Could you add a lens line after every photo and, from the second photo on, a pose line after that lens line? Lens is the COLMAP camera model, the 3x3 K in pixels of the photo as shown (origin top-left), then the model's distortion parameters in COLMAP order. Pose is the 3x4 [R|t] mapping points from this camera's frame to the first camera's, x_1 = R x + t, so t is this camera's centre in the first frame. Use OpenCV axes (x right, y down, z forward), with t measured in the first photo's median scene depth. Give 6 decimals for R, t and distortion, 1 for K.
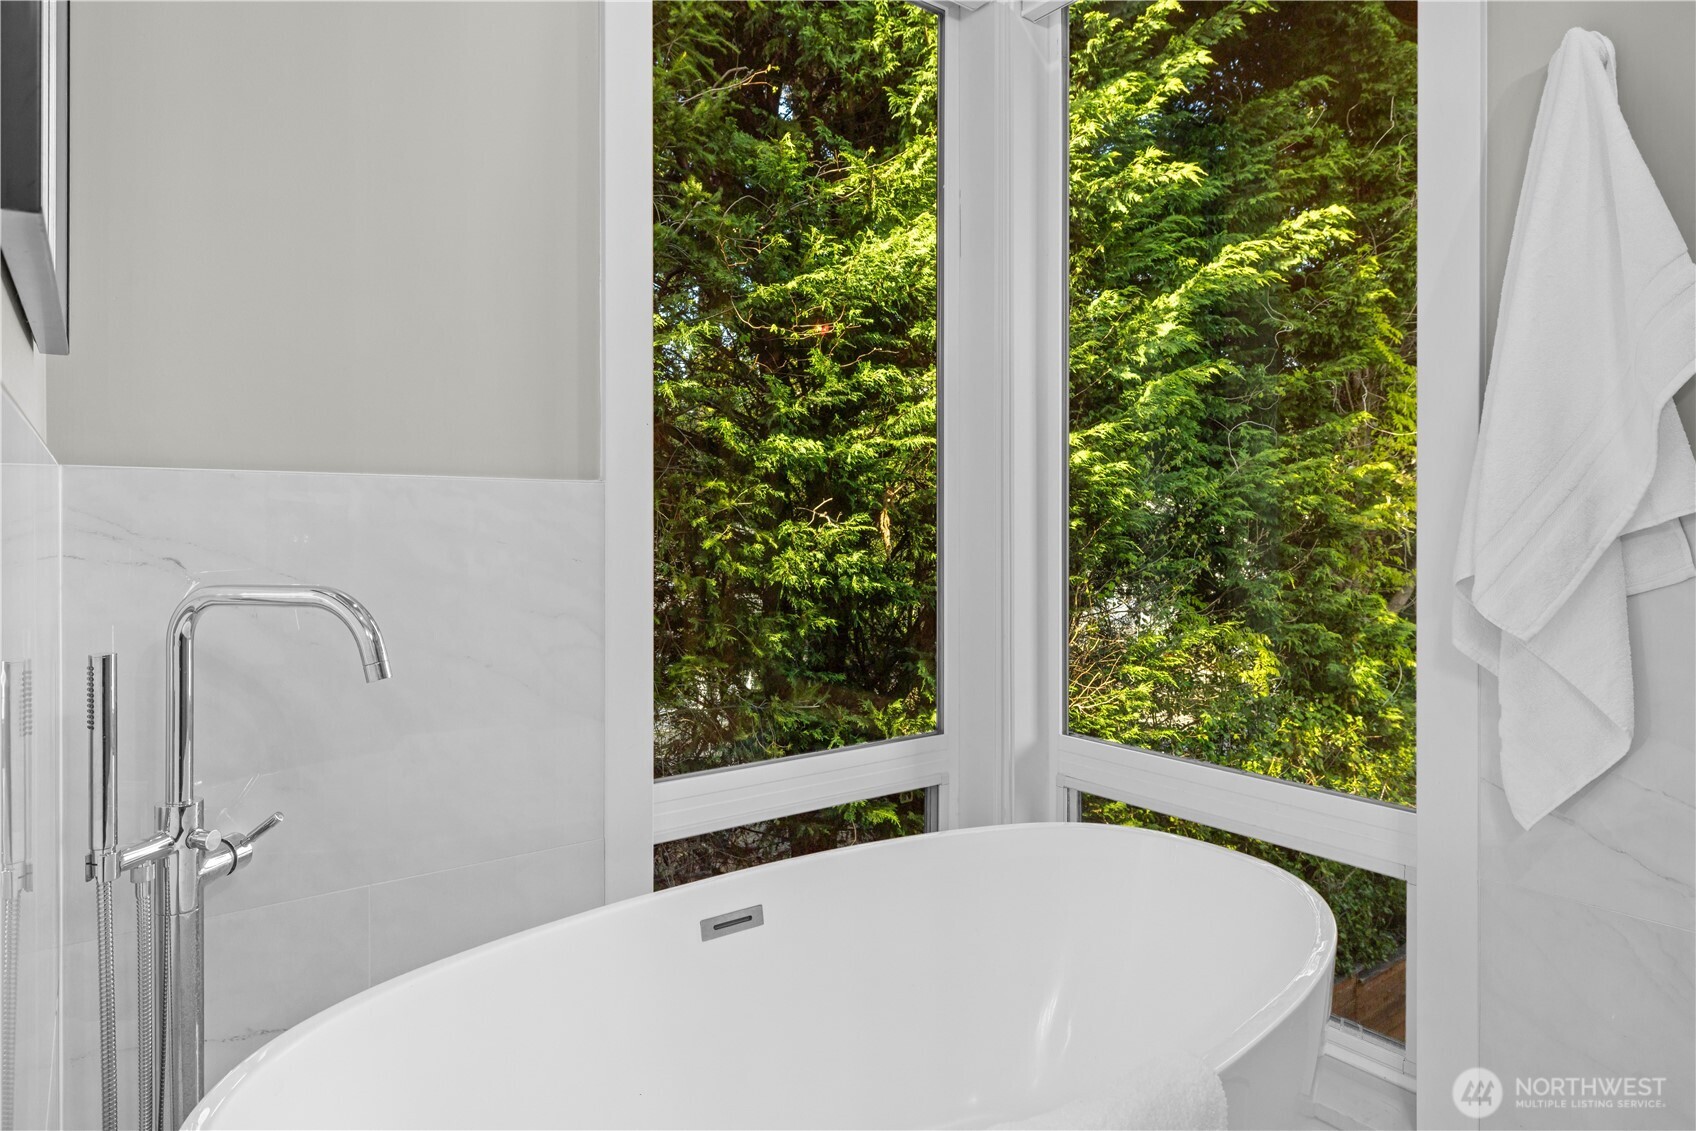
lens RADIAL K [[979.7, 0, 852.1], [0, 979.7, 531.1], [0, 0, 1]] dist [0.005608, -0.000439]
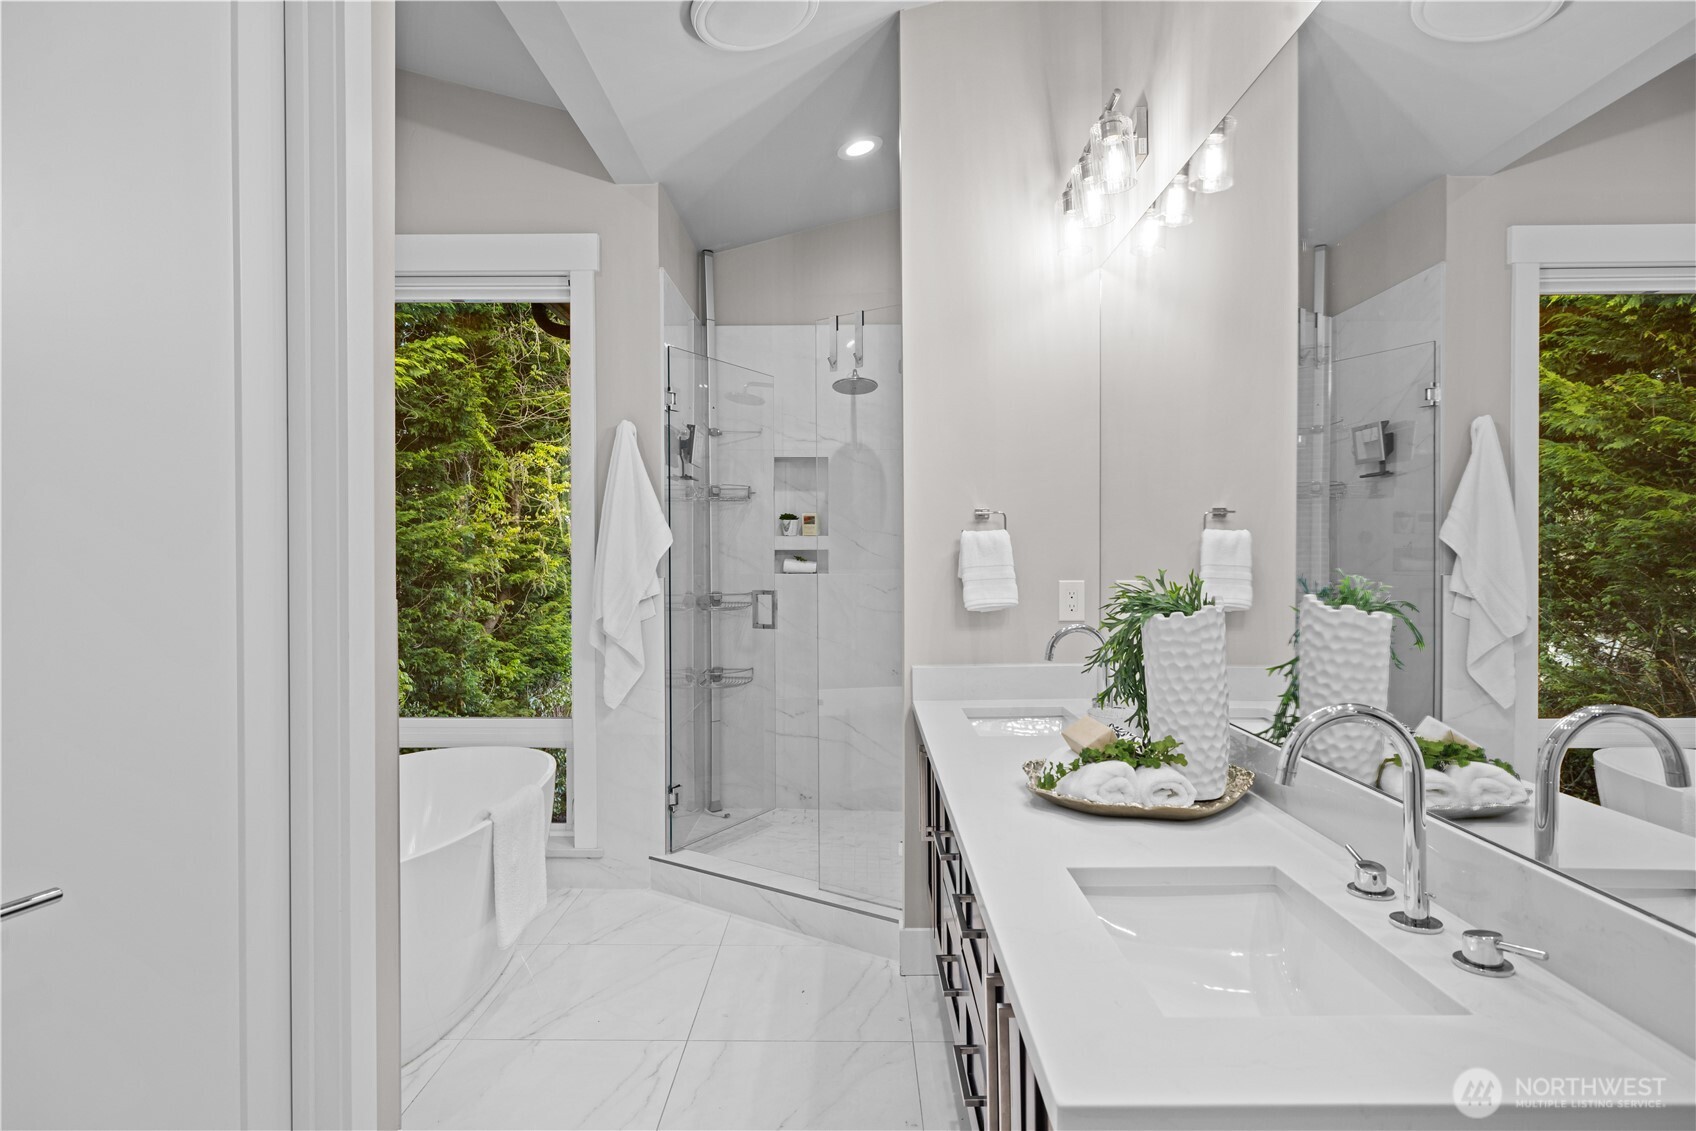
lens RADIAL K [[937.5, 0, 849.2], [0, 937.5, 563.6], [0, 0, 1]] dist [0.002428, 0.000140]
pose [[0.617954, -0.010659, 0.786142, -0.159748], [0.008237, 0.999941, 0.007083, -0.019996], [-0.786171, 0.002098, 0.618005, -0.187699]]
